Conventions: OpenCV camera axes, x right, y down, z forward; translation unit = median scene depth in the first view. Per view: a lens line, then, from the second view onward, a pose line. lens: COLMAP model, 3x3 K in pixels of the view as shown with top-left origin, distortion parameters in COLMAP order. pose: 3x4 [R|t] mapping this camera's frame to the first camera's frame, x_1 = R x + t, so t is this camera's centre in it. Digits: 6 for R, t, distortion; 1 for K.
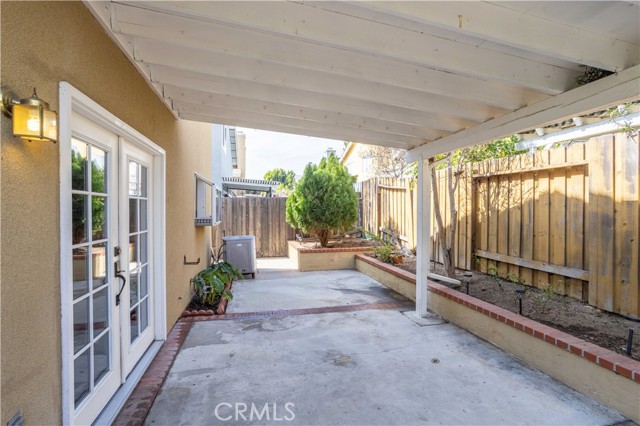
lens RADIAL K [[313.9, 0, 321.2], [0, 313.9, 210.8], [0, 0, 1]] dist [-0.063560, 0.034659]
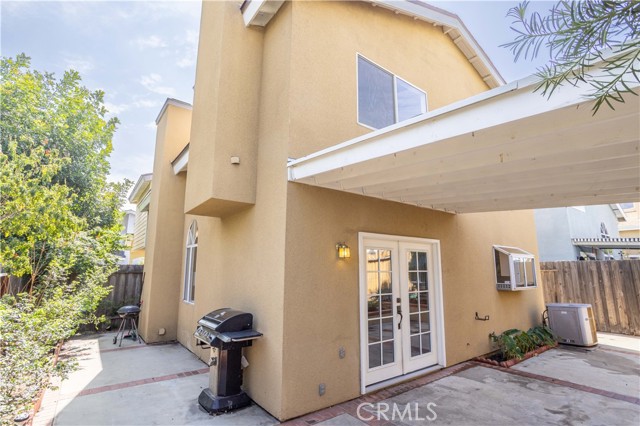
lens RADIAL K [[313.9, 0, 321.2], [0, 313.9, 210.8], [0, 0, 1]] dist [-0.063560, 0.034659]
pose [[0.405303, -0.168517, -0.898517, 0.616802], [-0.008216, 0.982152, -0.187908, -0.030924], [0.914146, 0.083542, 0.396684, -0.172665]]
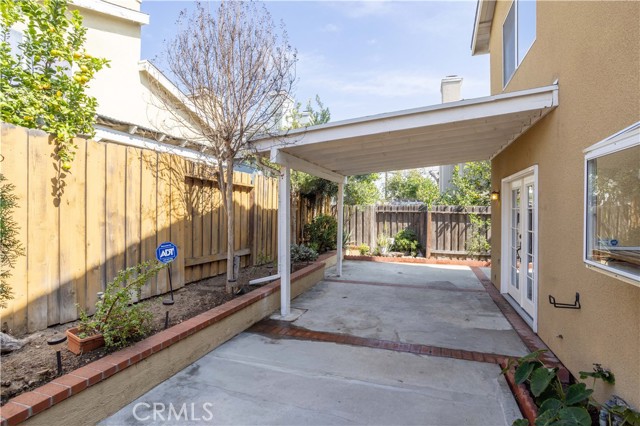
lens RADIAL K [[313.9, 0, 321.2], [0, 313.9, 210.8], [0, 0, 1]] dist [-0.063560, 0.034659]
pose [[-0.845130, -0.006492, 0.534522, -0.384403], [-0.003843, 0.999974, 0.006069, -0.025385], [-0.534548, 0.003075, -0.845133, 2.059754]]
